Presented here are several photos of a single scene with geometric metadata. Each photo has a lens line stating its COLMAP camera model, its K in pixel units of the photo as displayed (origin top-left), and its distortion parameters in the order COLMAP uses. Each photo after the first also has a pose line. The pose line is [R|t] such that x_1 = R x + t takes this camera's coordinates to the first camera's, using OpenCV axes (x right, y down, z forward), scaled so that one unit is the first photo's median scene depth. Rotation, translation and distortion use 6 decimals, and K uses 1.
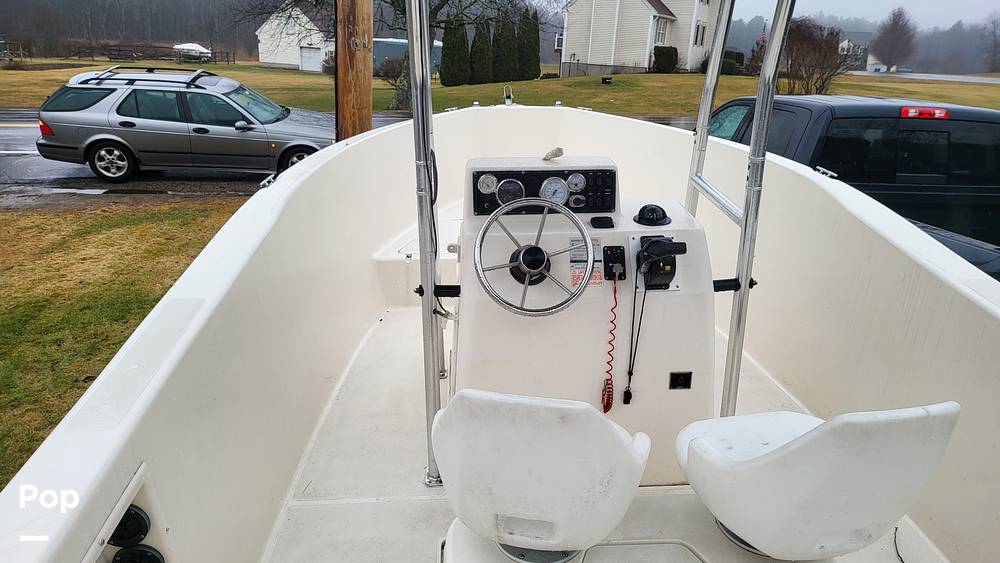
lens RADIAL K [[710.9, 0, 499.7], [0, 710.9, 280.5], [0, 0, 1]] dist [0.071188, -0.073181]
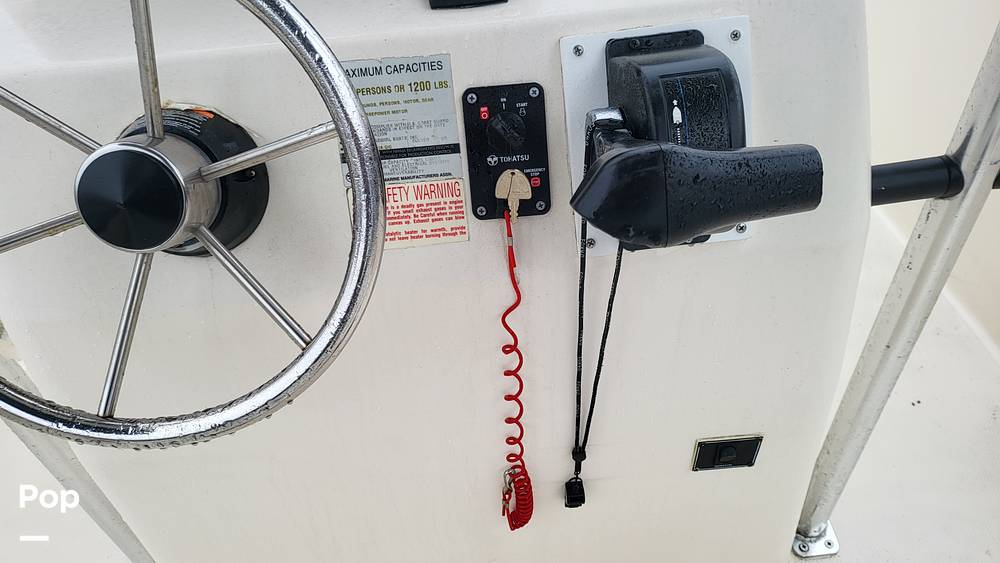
lens RADIAL K [[710.9, 0, 478.2], [0, 710.9, 269.6], [0, 0, 1]] dist [0.071188, -0.073181]
pose [[0.996787, -0.050791, -0.061940, 0.164223], [0.071098, 0.917186, 0.392065, -0.089725], [0.036897, -0.395209, 0.917850, 0.734411]]
